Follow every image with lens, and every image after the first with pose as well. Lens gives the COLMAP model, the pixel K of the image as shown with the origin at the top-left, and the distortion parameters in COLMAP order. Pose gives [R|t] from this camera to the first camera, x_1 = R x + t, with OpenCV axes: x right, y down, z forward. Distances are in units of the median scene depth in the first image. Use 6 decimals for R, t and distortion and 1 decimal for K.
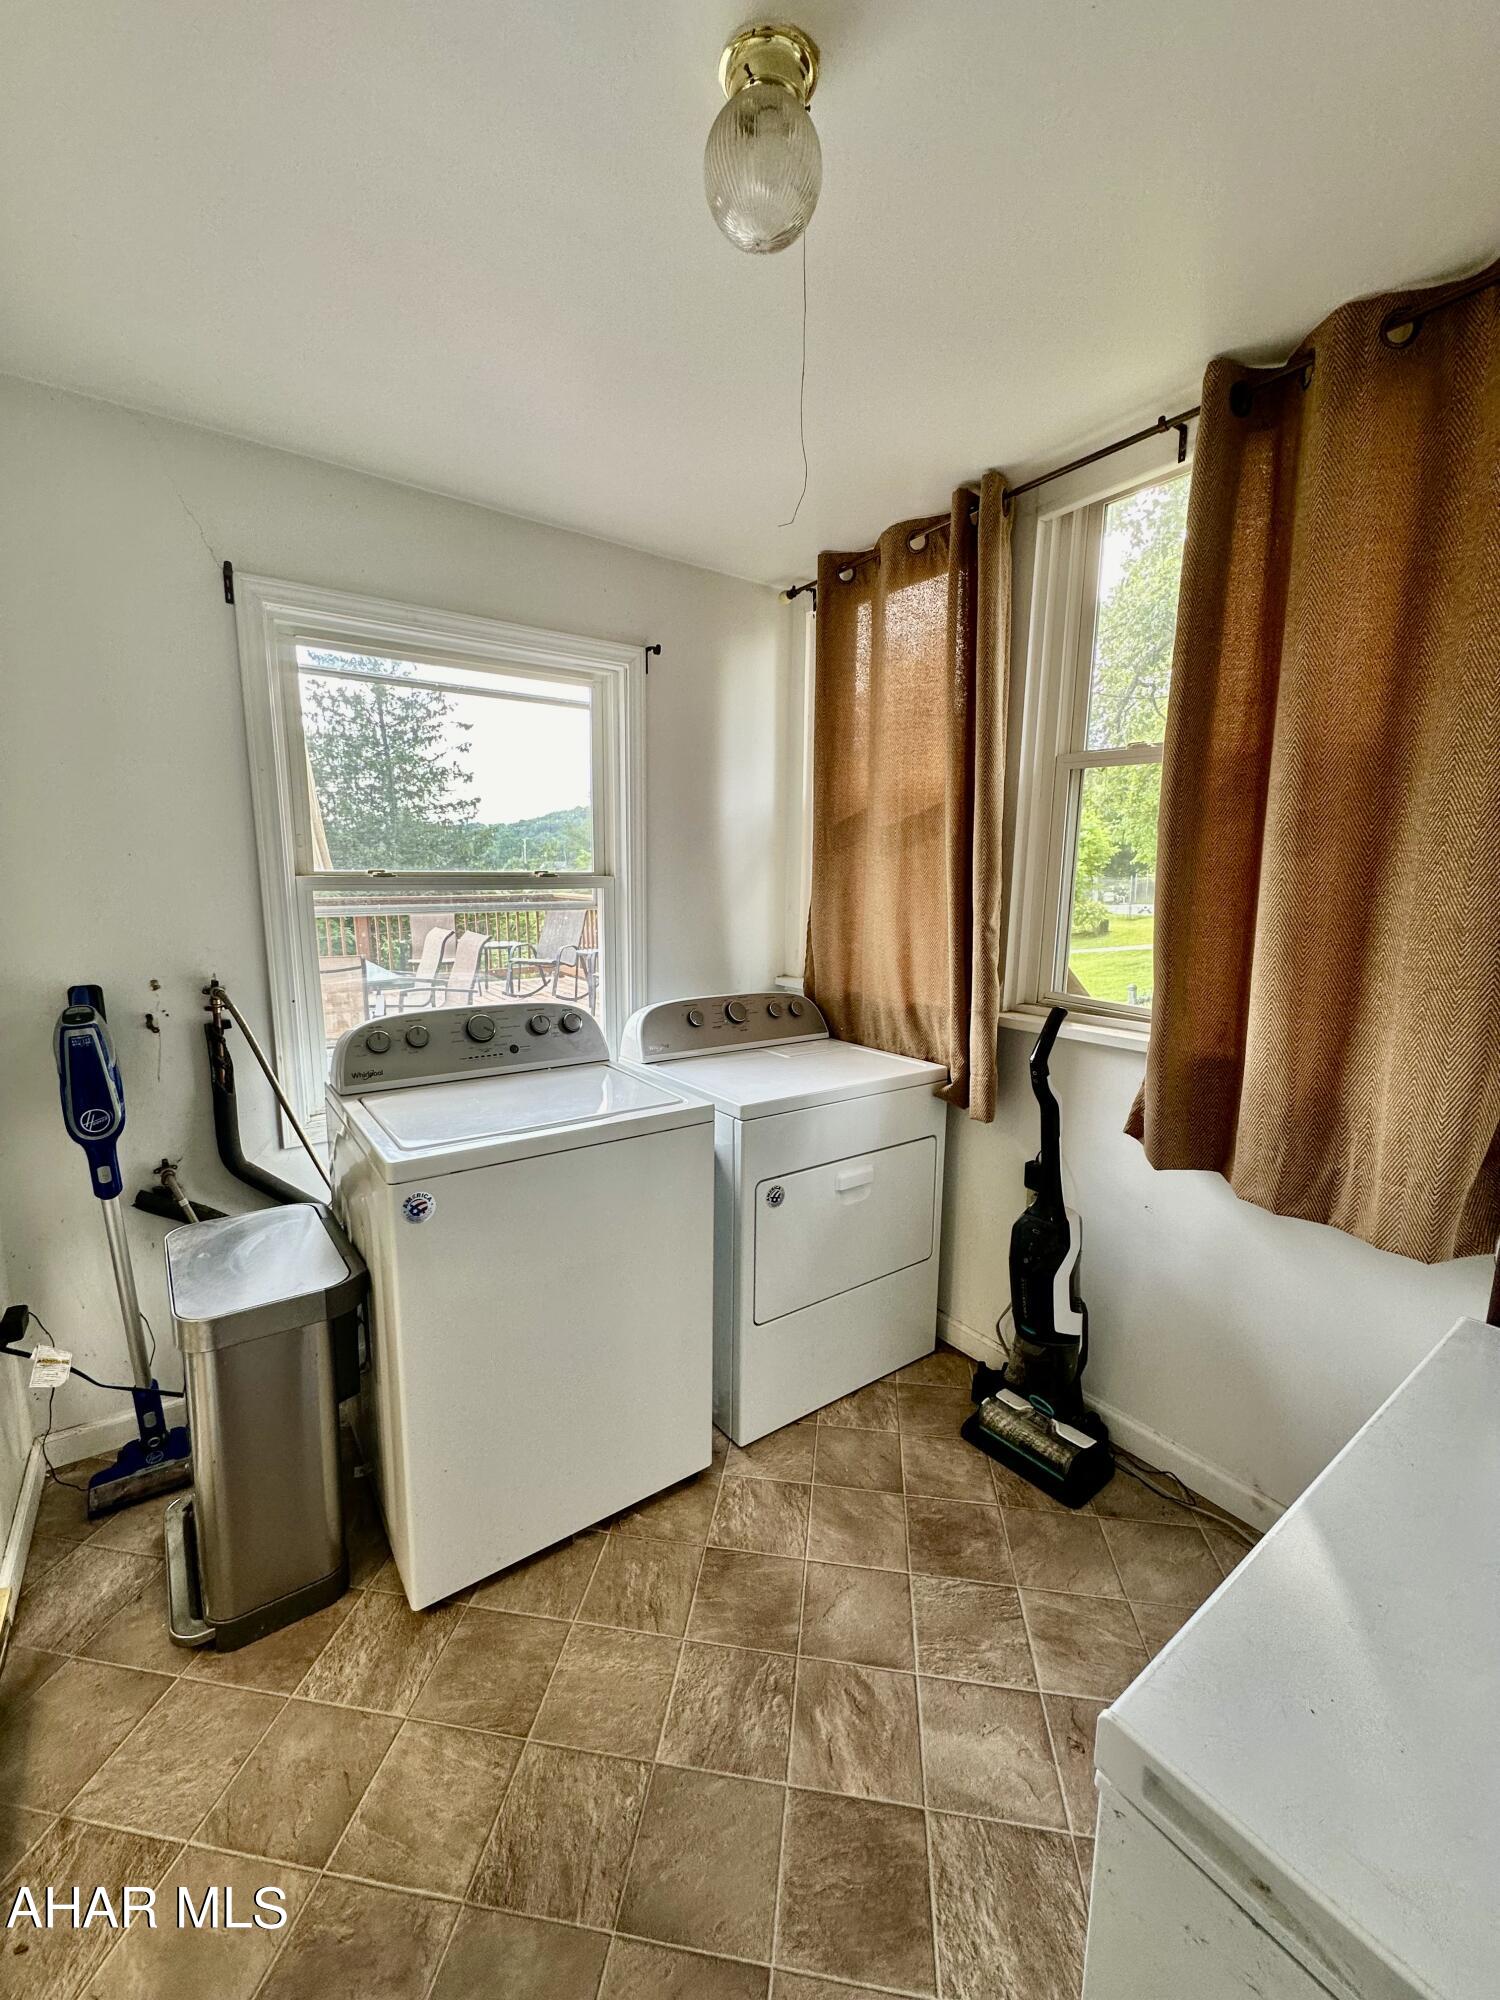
lens RADIAL K [[799.3, 0, 743.9], [0, 799.3, 1002.9], [0, 0, 1]] dist [-0.003763, 0.000944]
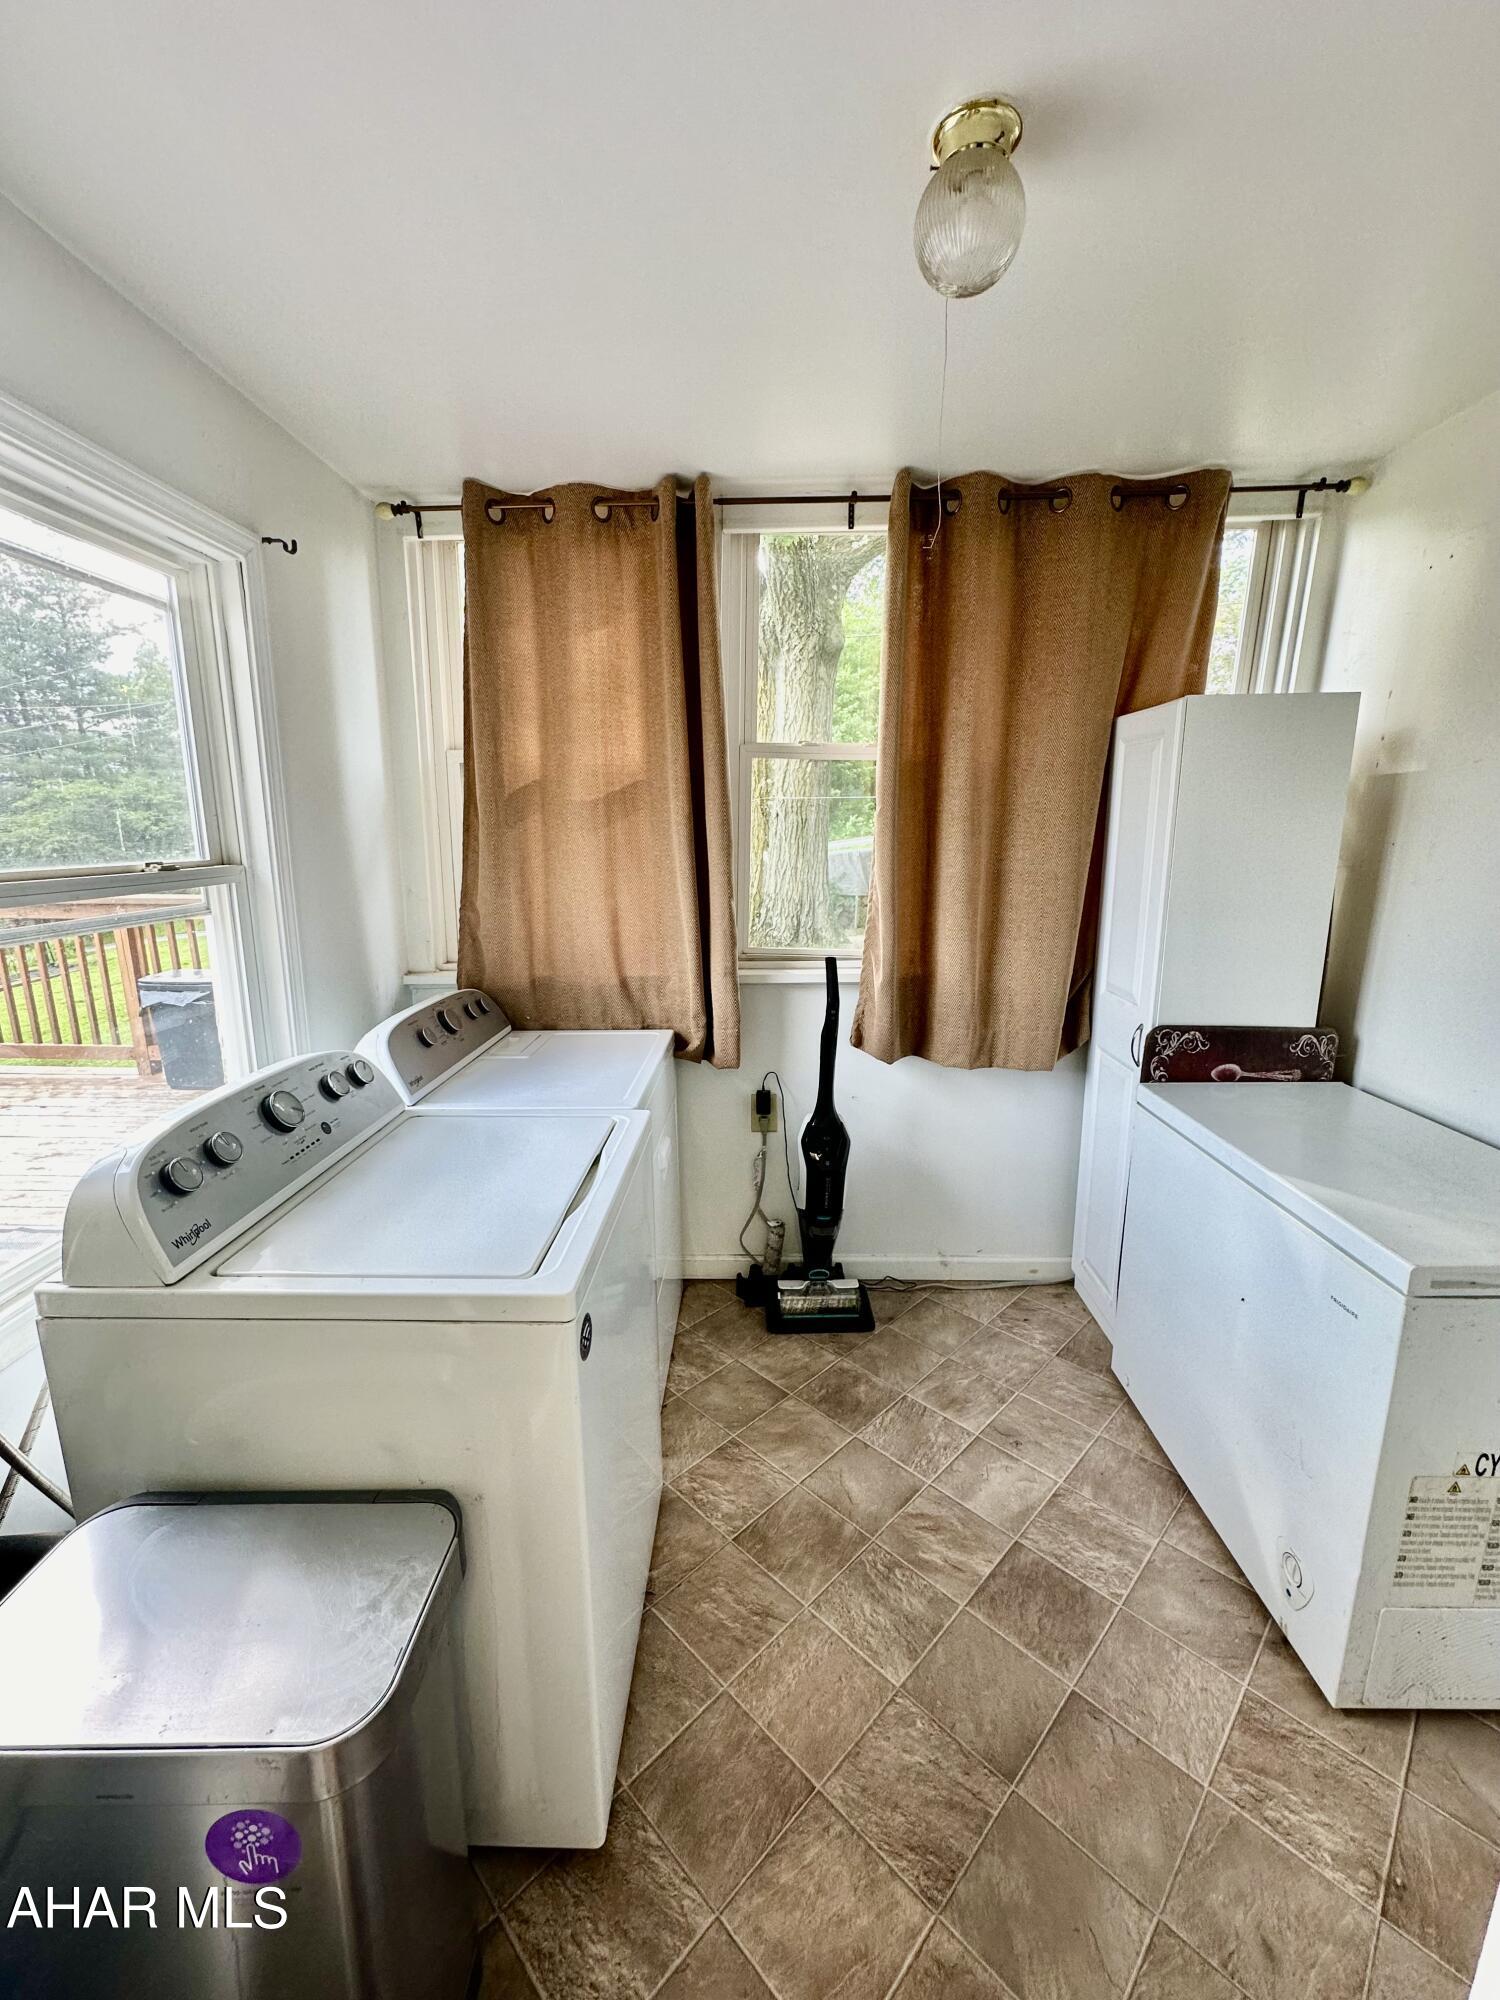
lens RADIAL K [[799.3, 0, 751.1], [0, 799.3, 1005.5], [0, 0, 1]] dist [-0.003763, 0.000944]
pose [[0.601575, -0.180418, 0.778175, -0.739702], [0.137975, 0.982987, 0.121241, -0.098700], [-0.786810, 0.034433, 0.616233, 0.369481]]
